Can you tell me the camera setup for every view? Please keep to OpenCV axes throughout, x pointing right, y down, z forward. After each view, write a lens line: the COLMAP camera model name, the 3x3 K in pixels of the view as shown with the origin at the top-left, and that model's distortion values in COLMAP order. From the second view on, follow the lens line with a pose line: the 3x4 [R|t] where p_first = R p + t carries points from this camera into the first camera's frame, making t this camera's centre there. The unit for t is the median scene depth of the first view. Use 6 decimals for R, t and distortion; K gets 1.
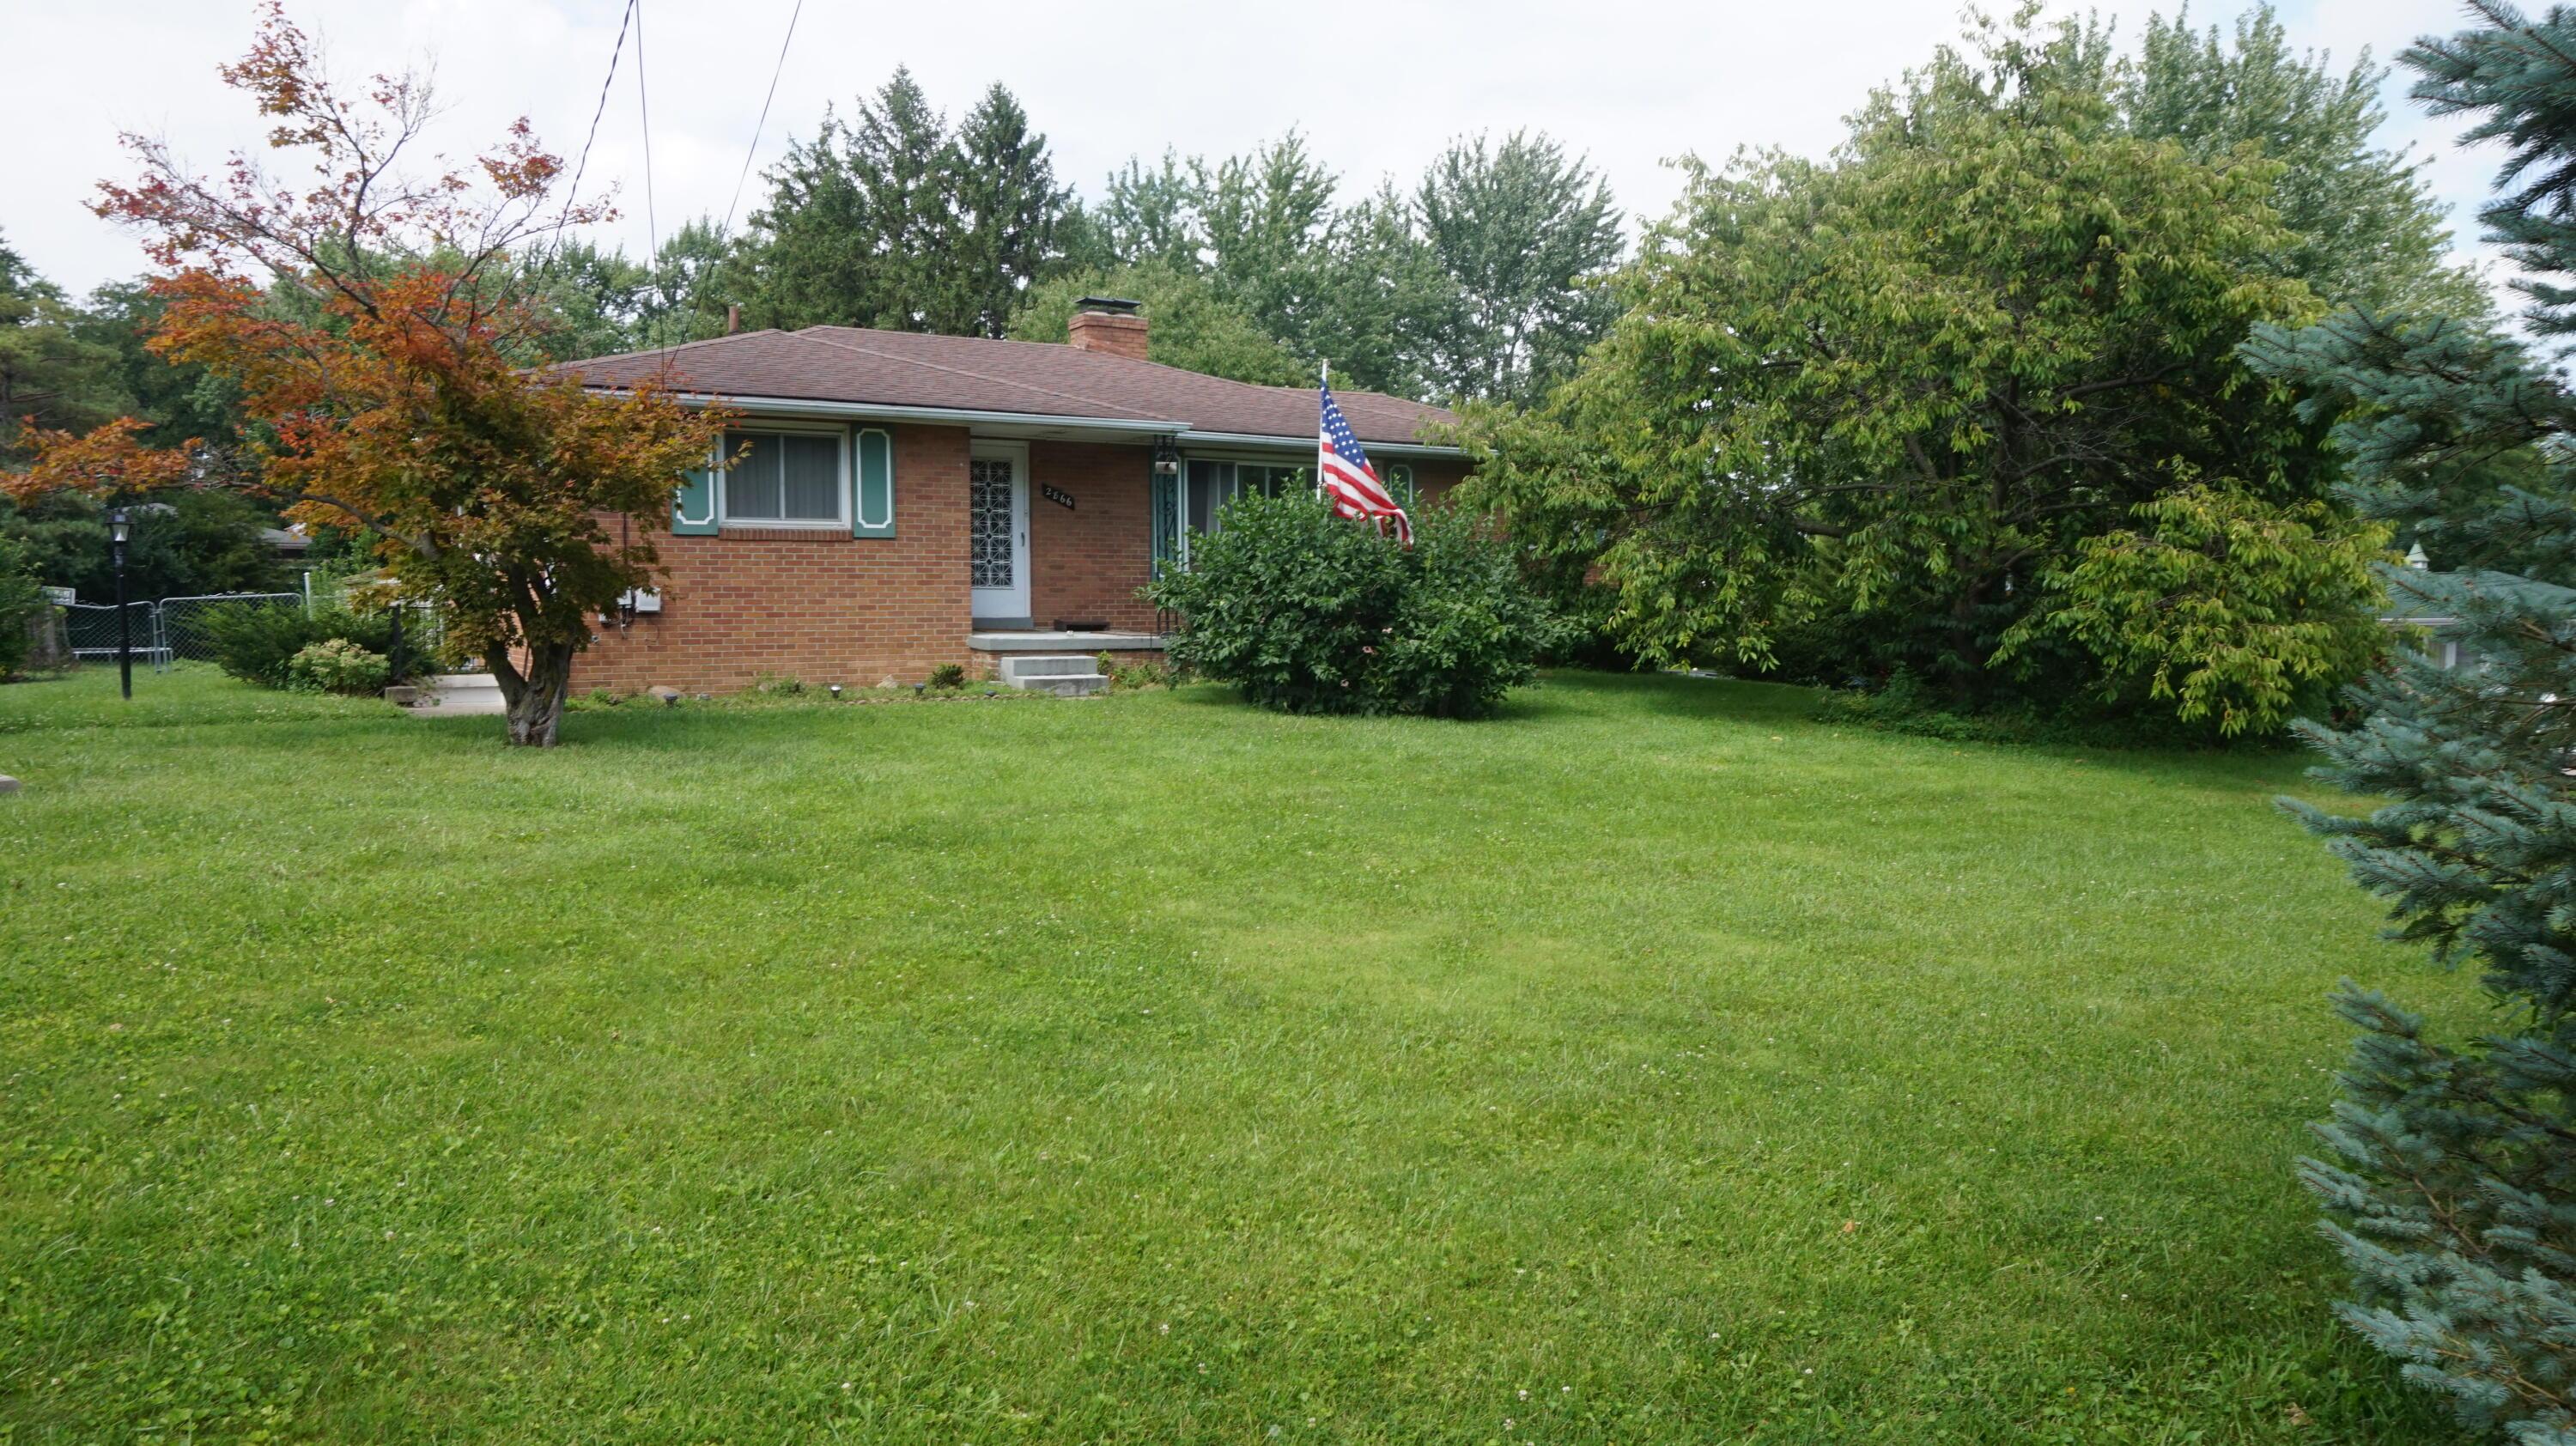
lens RADIAL K [[1711.4, 0, 1290.9], [0, 1711.4, 710.0], [0, 0, 1]] dist [-0.003591, 0.002040]
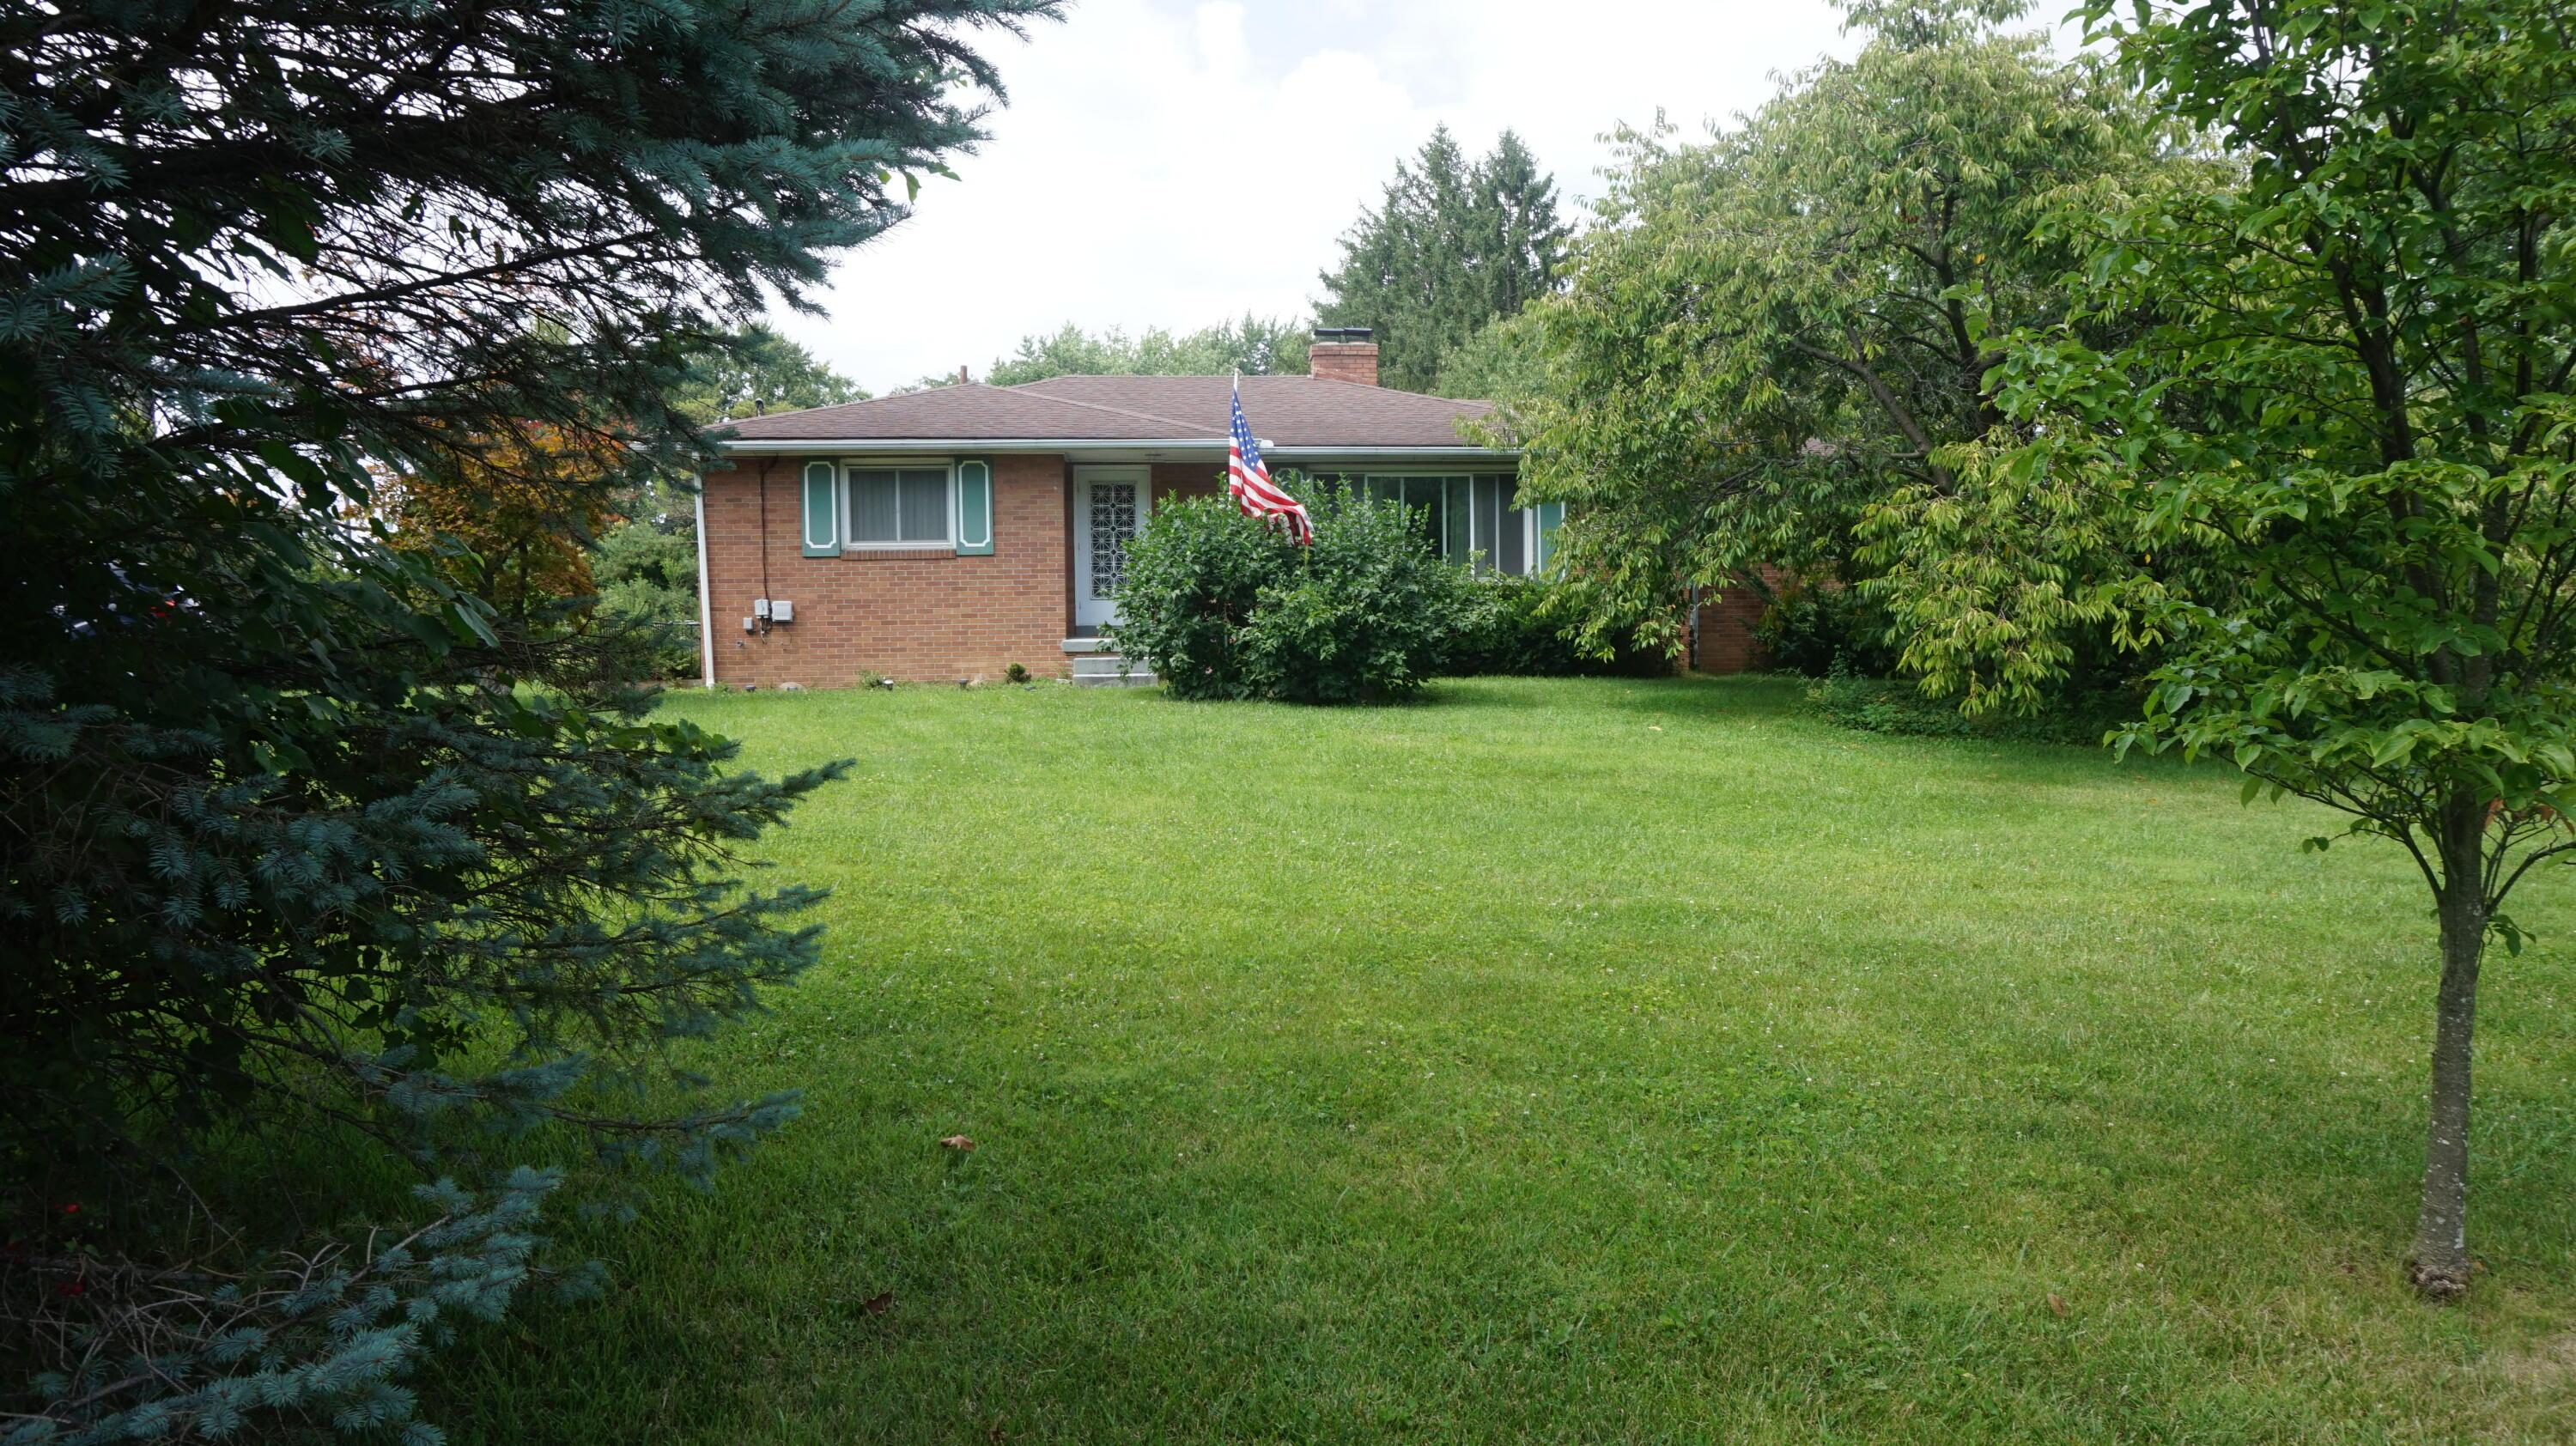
lens RADIAL K [[1711.4, 0, 1292.3], [0, 1711.4, 721.8], [0, 0, 1]] dist [-0.003591, 0.002040]
pose [[0.906581, 0.005558, -0.421996, 0.439508], [-0.013217, 0.999797, -0.015225, 0.026444], [0.421825, 0.019380, 0.906470, 0.047872]]
